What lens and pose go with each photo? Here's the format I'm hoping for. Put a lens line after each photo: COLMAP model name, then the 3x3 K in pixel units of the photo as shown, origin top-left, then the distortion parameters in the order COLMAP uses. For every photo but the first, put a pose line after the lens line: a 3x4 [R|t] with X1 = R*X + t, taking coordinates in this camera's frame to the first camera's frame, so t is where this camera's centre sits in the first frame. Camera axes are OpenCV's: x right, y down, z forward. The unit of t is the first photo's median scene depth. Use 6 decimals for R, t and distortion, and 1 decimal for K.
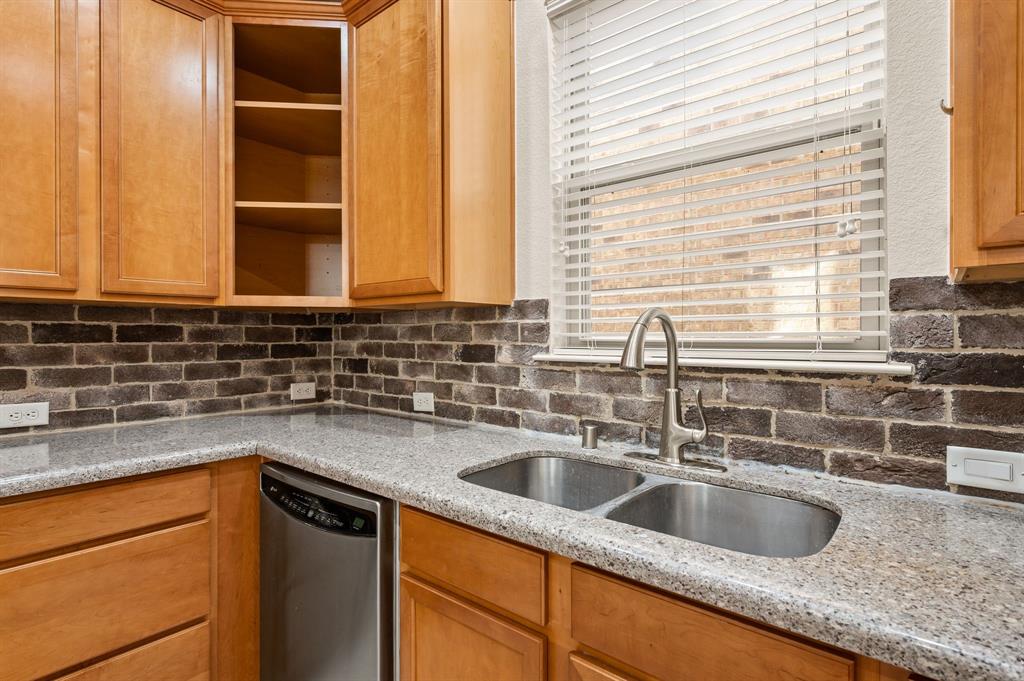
lens RADIAL K [[502.8, 0, 501.8], [0, 502.8, 338.4], [0, 0, 1]] dist [0.001870, -0.000339]
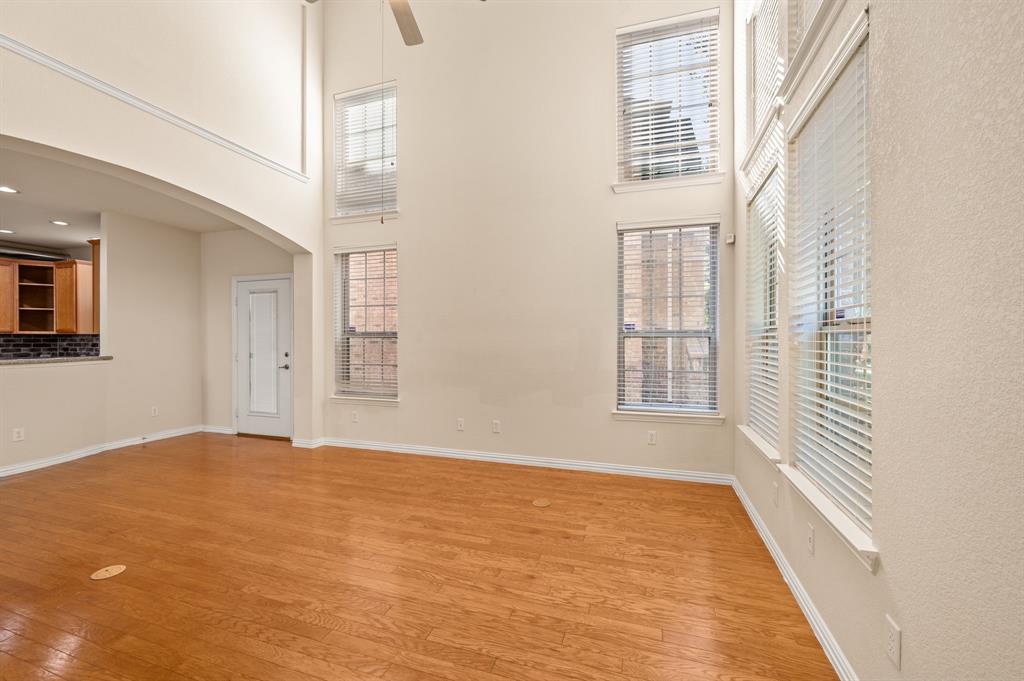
lens RADIAL K [[425.8, 0, 509.6], [0, 425.8, 336.6], [0, 0, 1]] dist [-0.003033, -0.000326]
pose [[0.930964, -0.003691, 0.365092, 2.035255], [0.004497, 0.999989, -0.001358, -0.021876], [-0.365083, 0.002906, 0.930970, -3.875476]]
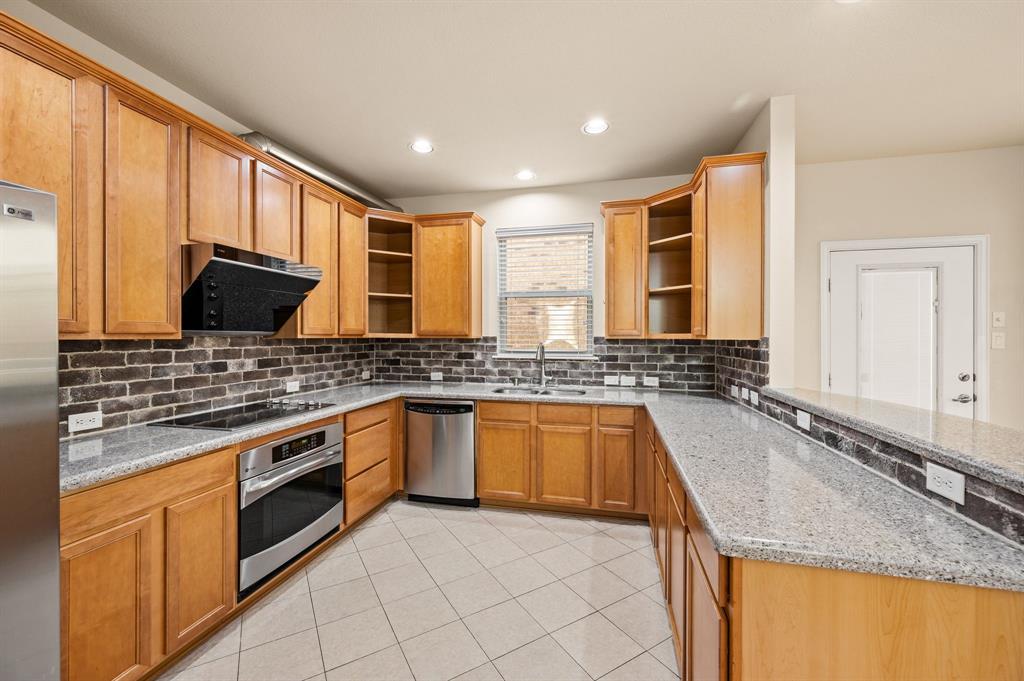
lens RADIAL K [[395.4, 0, 506.3], [0, 395.4, 338.4], [0, 0, 1]] dist [-0.000409, 0.000219]
pose [[0.891809, 0.000498, 0.452412, -0.834276], [-0.000646, 1.000000, 0.000173, -0.065012], [-0.452412, -0.000447, 0.891809, -0.978983]]
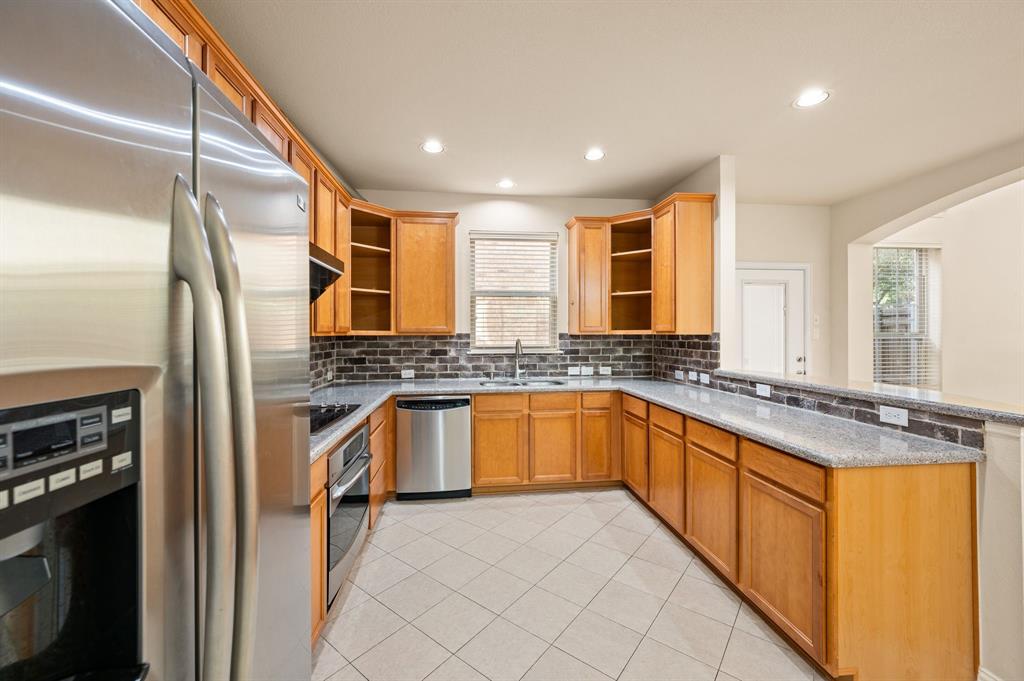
lens RADIAL K [[395.4, 0, 504.5], [0, 395.4, 334.4], [0, 0, 1]] dist [-0.000409, 0.000219]
pose [[0.688042, -0.002870, 0.725665, -1.400484], [0.006414, 0.999977, -0.002127, -0.063217], [-0.725642, 0.006117, 0.688045, -0.725463]]
